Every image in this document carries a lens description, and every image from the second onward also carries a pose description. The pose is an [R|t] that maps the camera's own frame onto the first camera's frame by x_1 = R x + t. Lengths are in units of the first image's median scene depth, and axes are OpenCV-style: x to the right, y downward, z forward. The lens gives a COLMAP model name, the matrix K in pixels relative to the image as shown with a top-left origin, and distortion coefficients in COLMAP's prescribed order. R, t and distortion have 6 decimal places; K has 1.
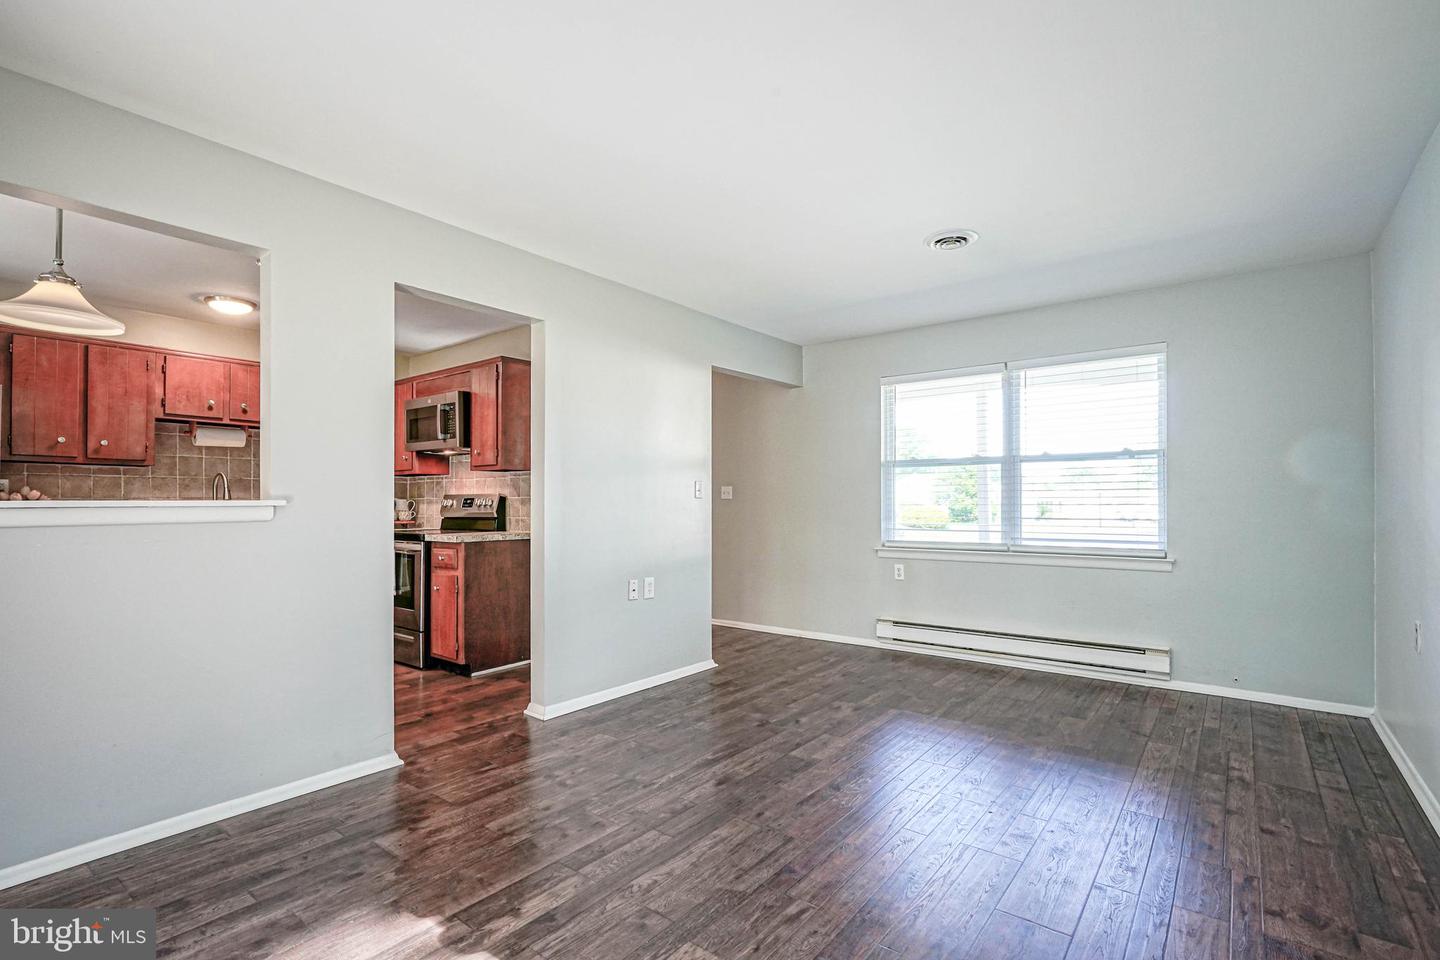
lens RADIAL K [[672.3, 0, 703.2], [0, 672.3, 496.3], [0, 0, 1]] dist [0.001469, 0.000579]
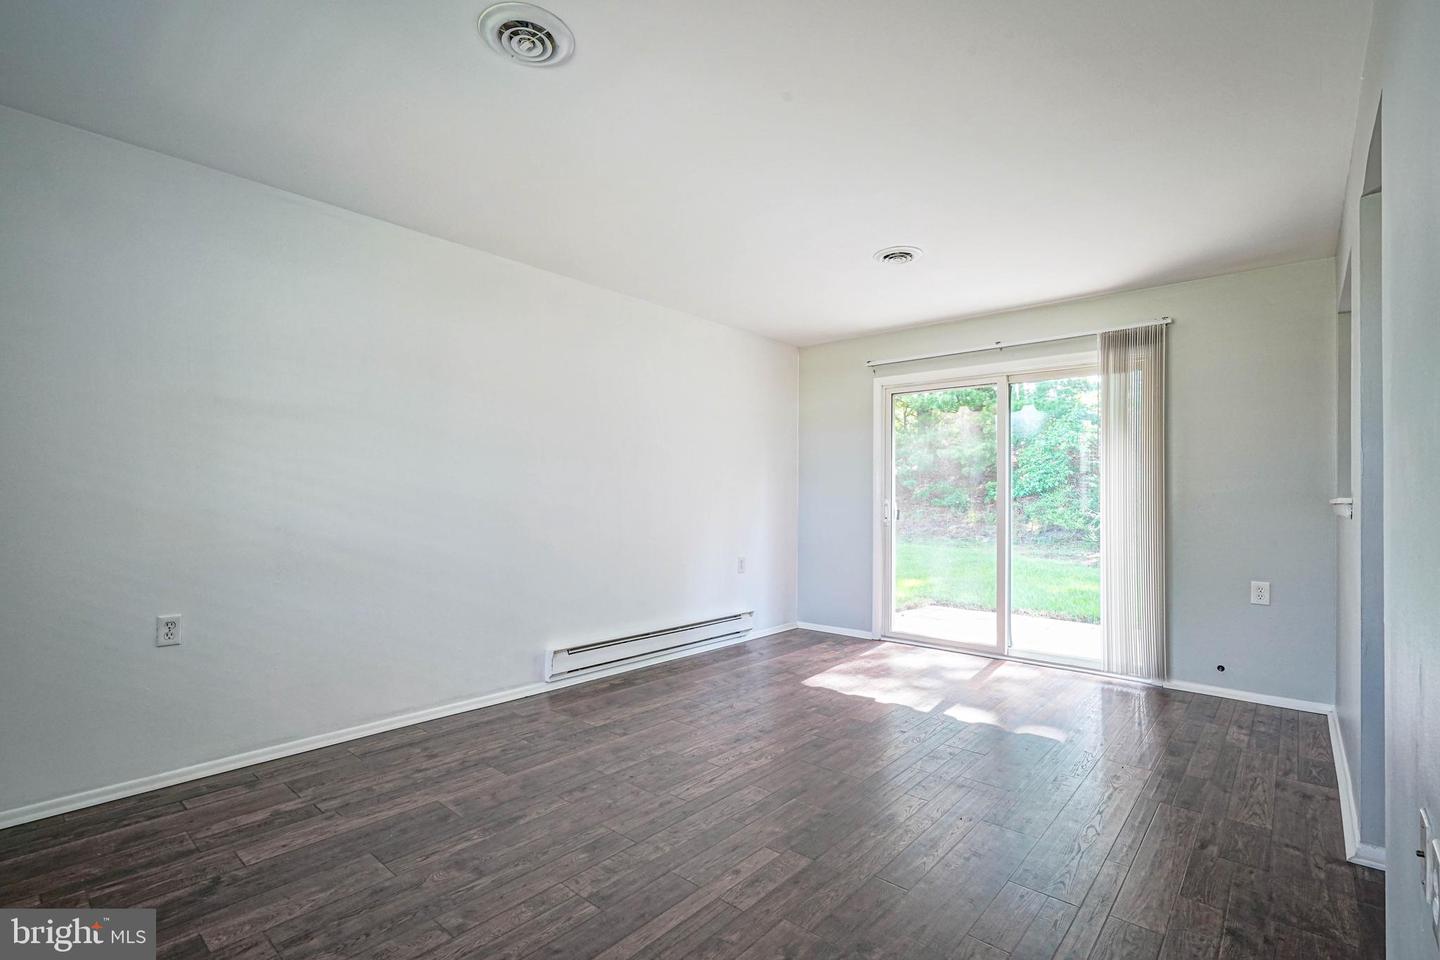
lens RADIAL K [[660.2, 0, 720.0], [0, 660.2, 480.0], [0, 0, 1]] dist [-0.003577, 0.000260]
pose [[-0.999278, -0.004691, 0.037701, 0.178221], [-0.005965, 0.999413, -0.033747, 0.015032], [-0.037520, -0.033947, -0.998719, 1.529456]]
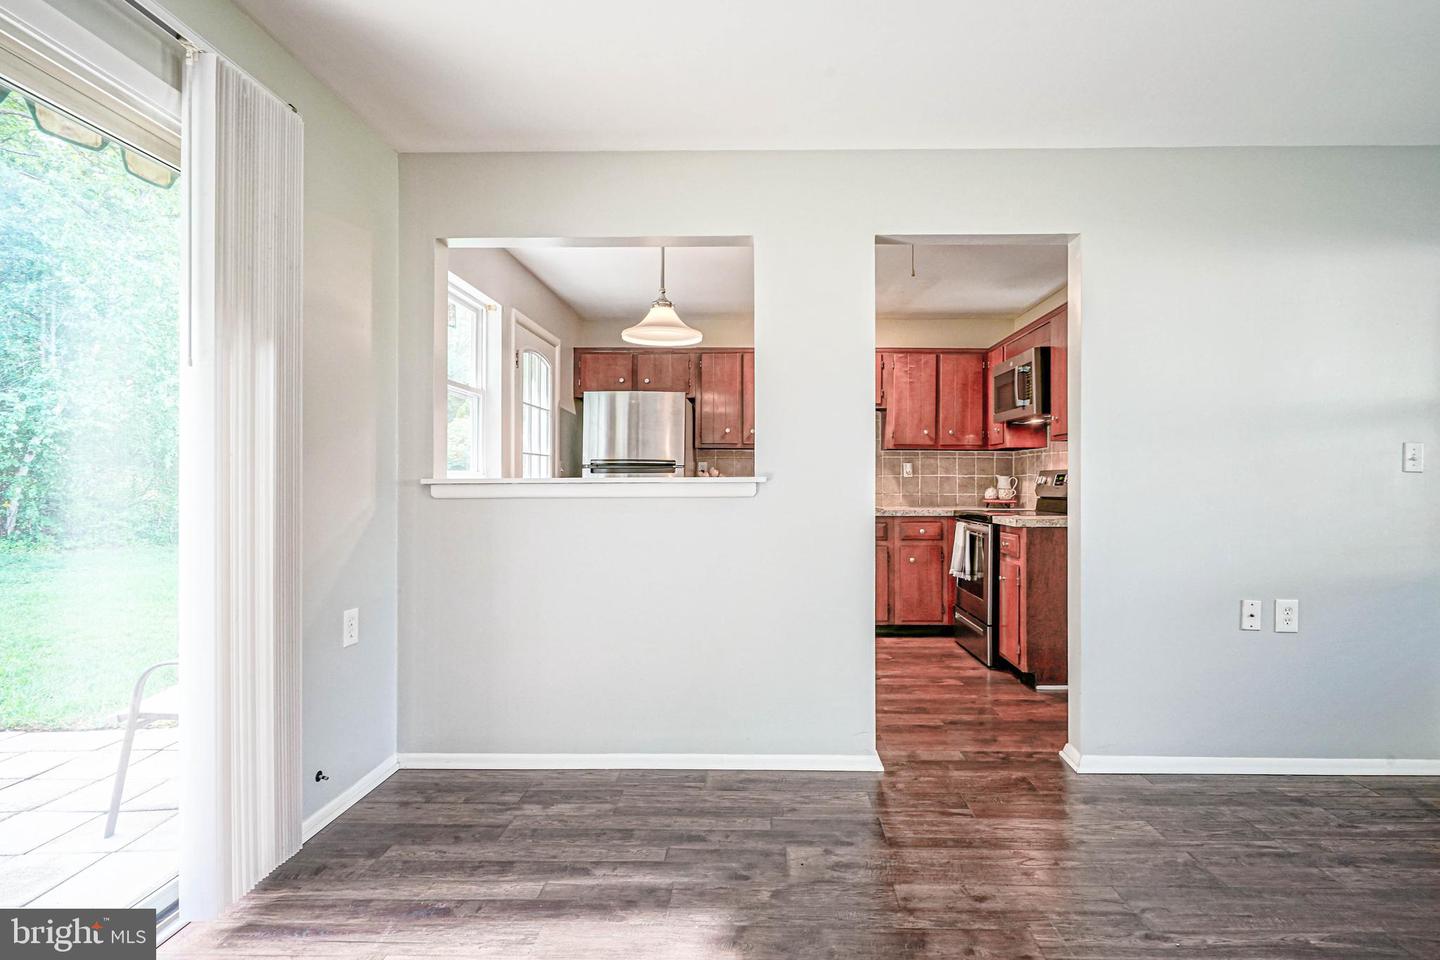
lens RADIAL K [[701.2, 0, 752.2], [0, 701.2, 477.5], [0, 0, 1]] dist [-0.000030, 0.000153]
pose [[0.615125, -0.001778, -0.788427, 0.160908], [0.006262, 0.999977, 0.002631, 0.003150], [0.788405, -0.006556, 0.615122, 0.255489]]
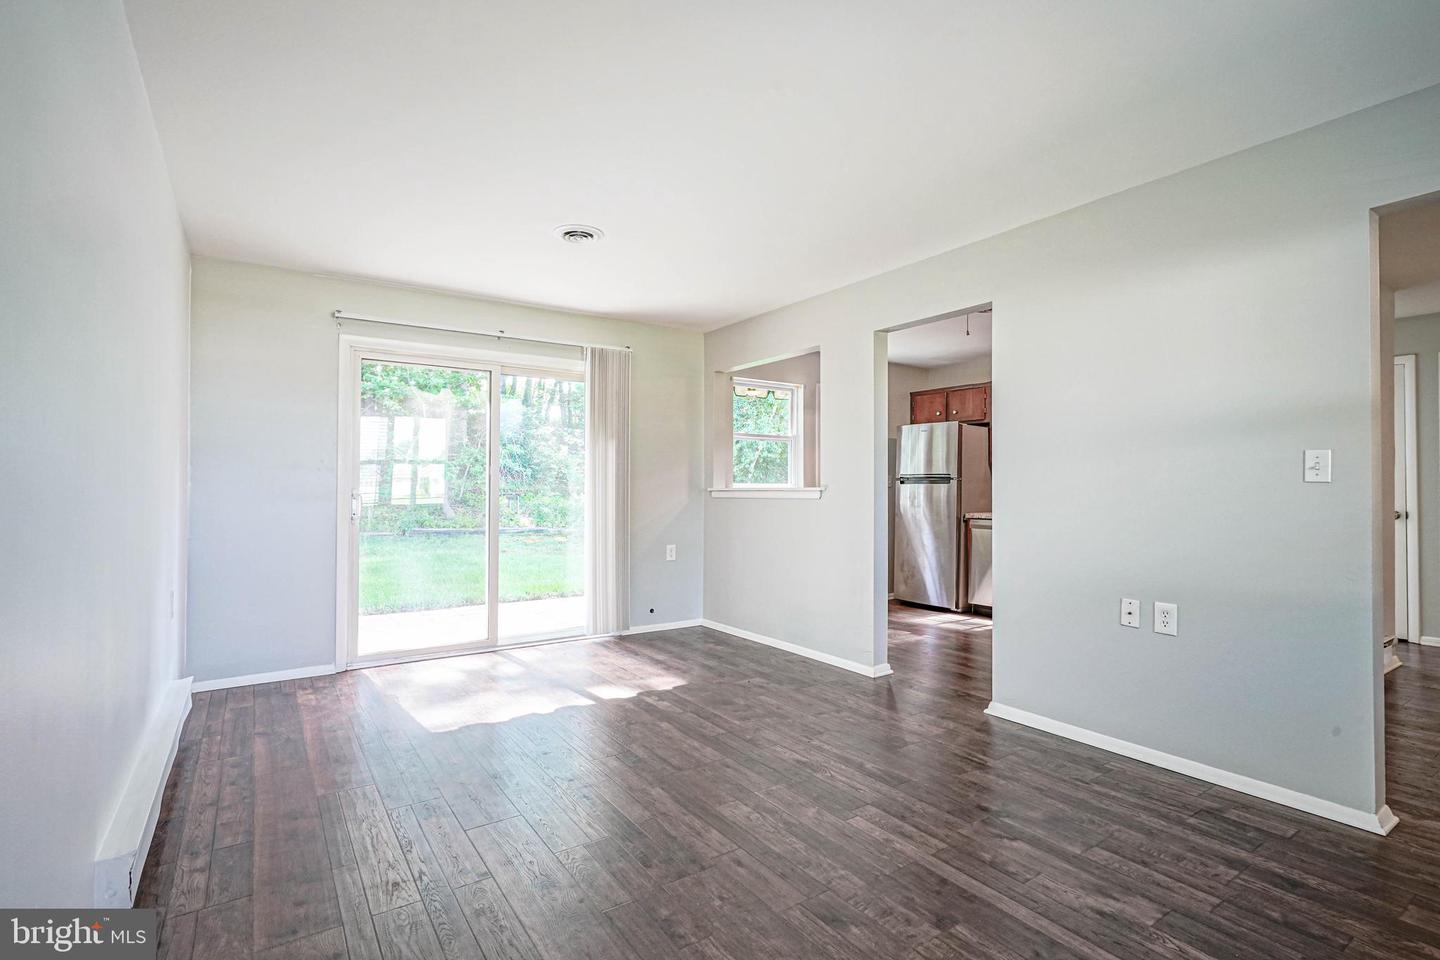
lens RADIAL K [[671.1, 0, 714.4], [0, 671.1, 477.2], [0, 0, 1]] dist [-0.002819, -0.000091]
pose [[-0.288510, -0.015825, -0.957346, 0.855551], [0.005939, 0.999815, -0.018317, 0.007649], [0.957459, -0.010971, -0.288362, 0.955608]]
